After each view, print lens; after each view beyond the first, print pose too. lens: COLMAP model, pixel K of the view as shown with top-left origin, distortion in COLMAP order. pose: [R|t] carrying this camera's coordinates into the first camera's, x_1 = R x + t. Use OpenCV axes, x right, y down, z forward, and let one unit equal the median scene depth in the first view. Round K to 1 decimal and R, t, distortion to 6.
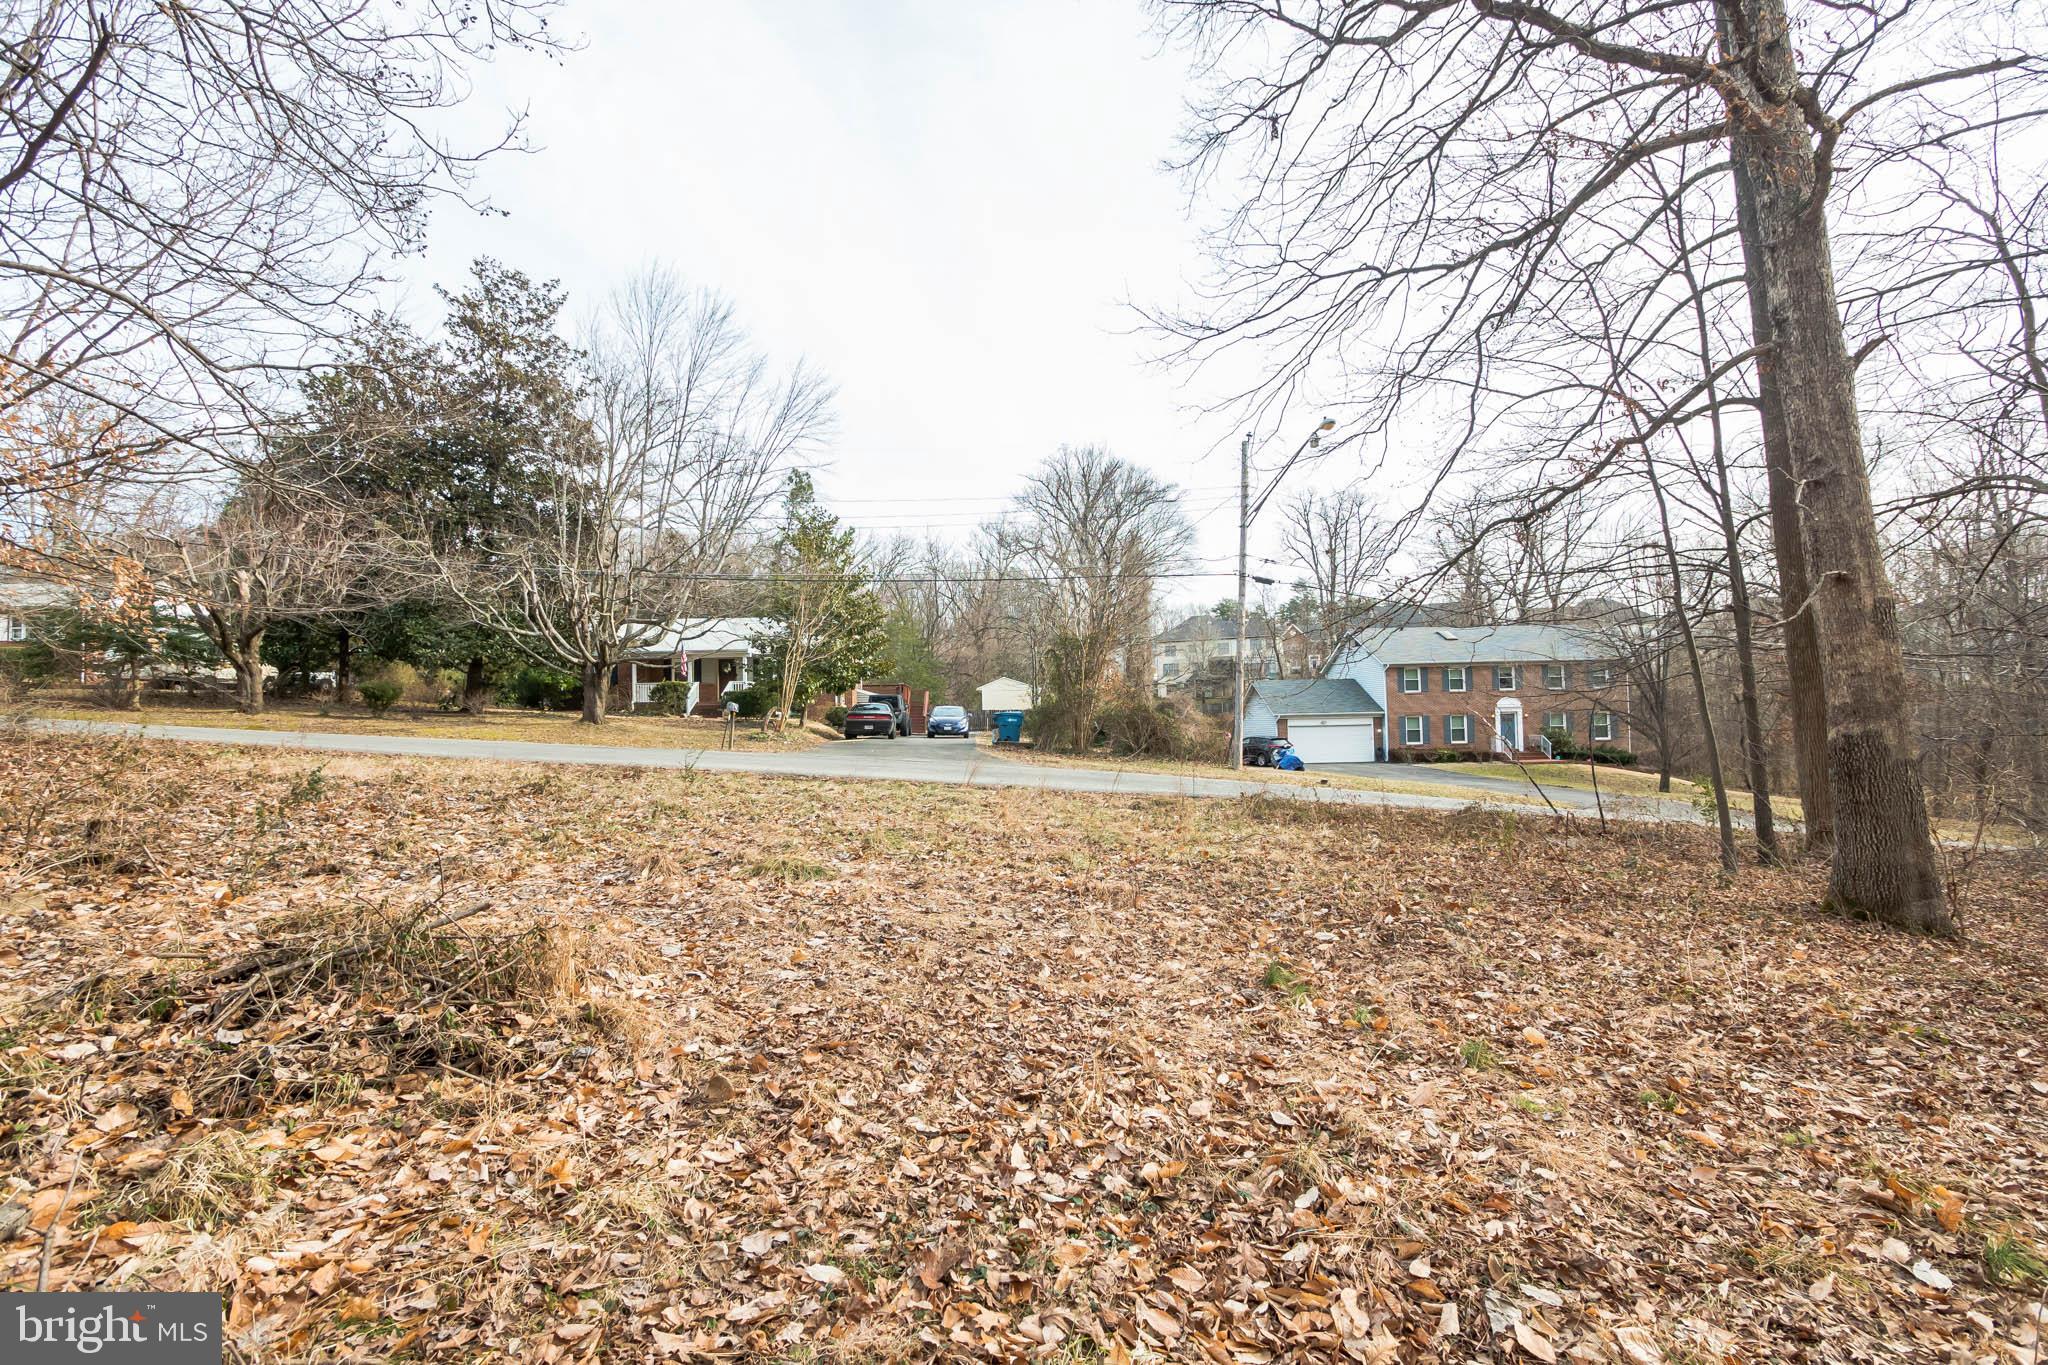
lens RADIAL K [[841.8, 0, 1023.5], [0, 841.8, 703.6], [0, 0, 1]] dist [-0.012142, -0.000085]
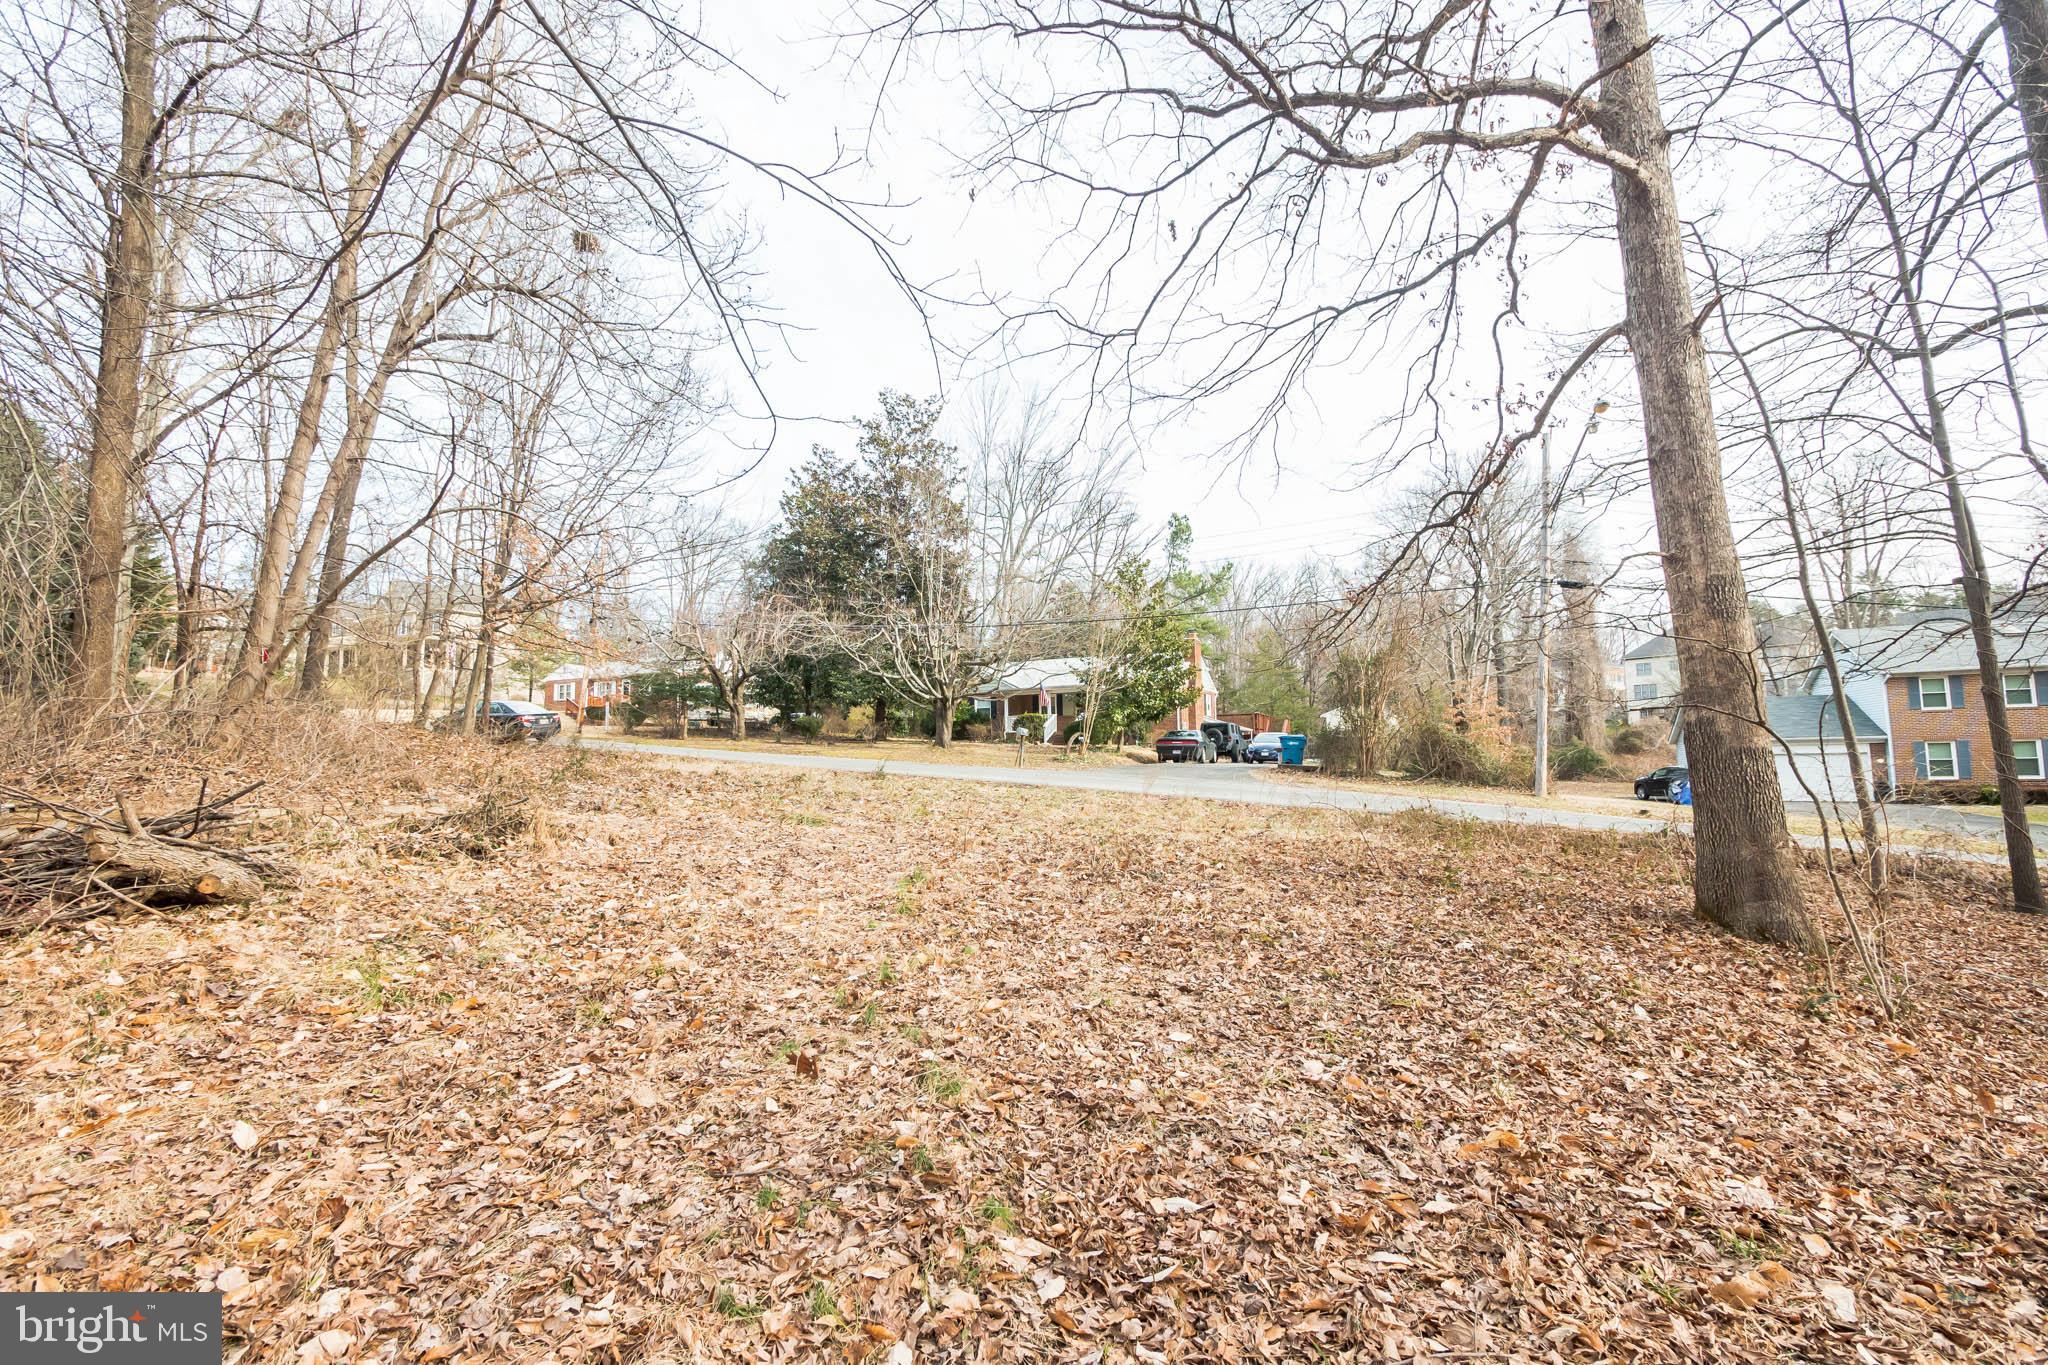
lens RADIAL K [[822.5, 0, 1024.0], [0, 822.5, 682.5], [0, 0, 1]] dist [0.000251, 0.000025]
pose [[0.895002, -0.036141, -0.444595, 0.098004], [0.007862, 0.997836, -0.065286, 0.006156], [0.445992, 0.054936, 0.893349, -0.022682]]
